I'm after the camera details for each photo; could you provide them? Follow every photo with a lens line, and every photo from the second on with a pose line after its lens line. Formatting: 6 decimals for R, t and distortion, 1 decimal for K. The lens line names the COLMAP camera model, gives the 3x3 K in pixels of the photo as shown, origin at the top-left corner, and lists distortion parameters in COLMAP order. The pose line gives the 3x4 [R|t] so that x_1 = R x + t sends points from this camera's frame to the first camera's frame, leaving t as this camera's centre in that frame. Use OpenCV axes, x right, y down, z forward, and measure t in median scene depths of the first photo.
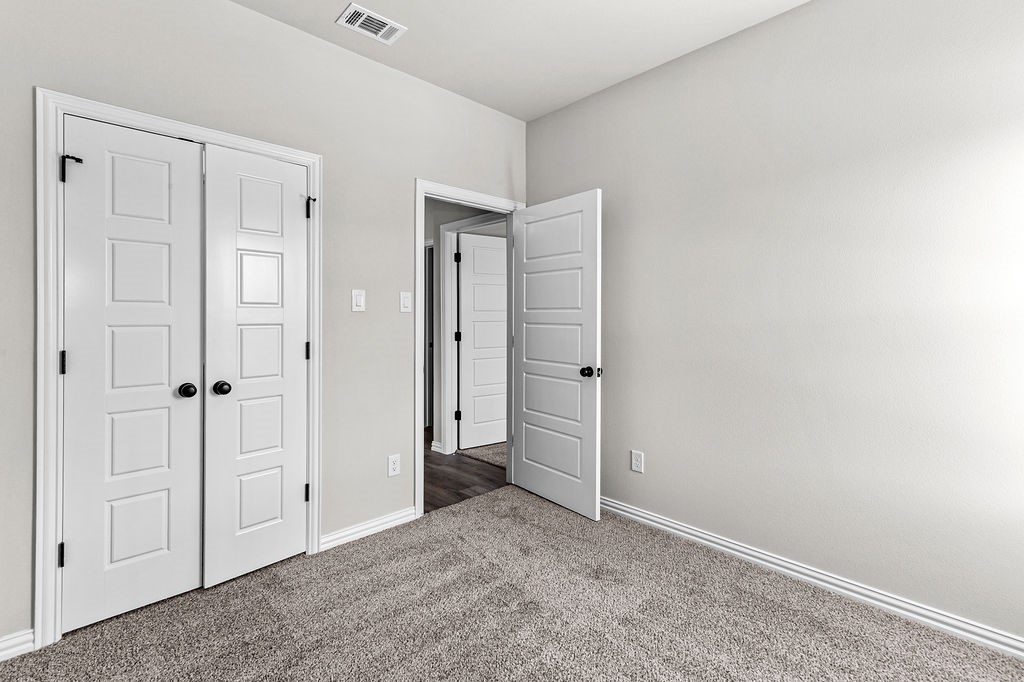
lens RADIAL K [[476.4, 0, 506.4], [0, 476.4, 319.7], [0, 0, 1]] dist [-0.008150, 0.000214]
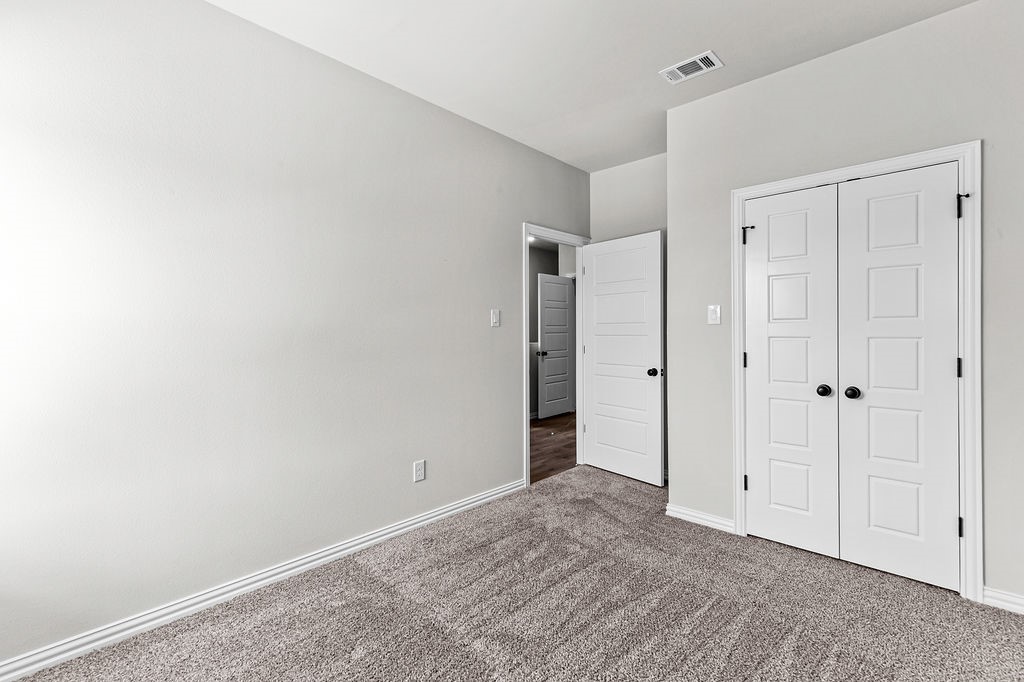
lens RADIAL K [[467.3, 0, 509.5], [0, 467.3, 333.8], [0, 0, 1]] dist [-0.010441, -0.000015]
pose [[0.012680, 0.006812, -0.999896, 0.495497], [0.002517, 0.999973, 0.006844, -0.005967], [0.999916, -0.002604, 0.012663, 0.166195]]
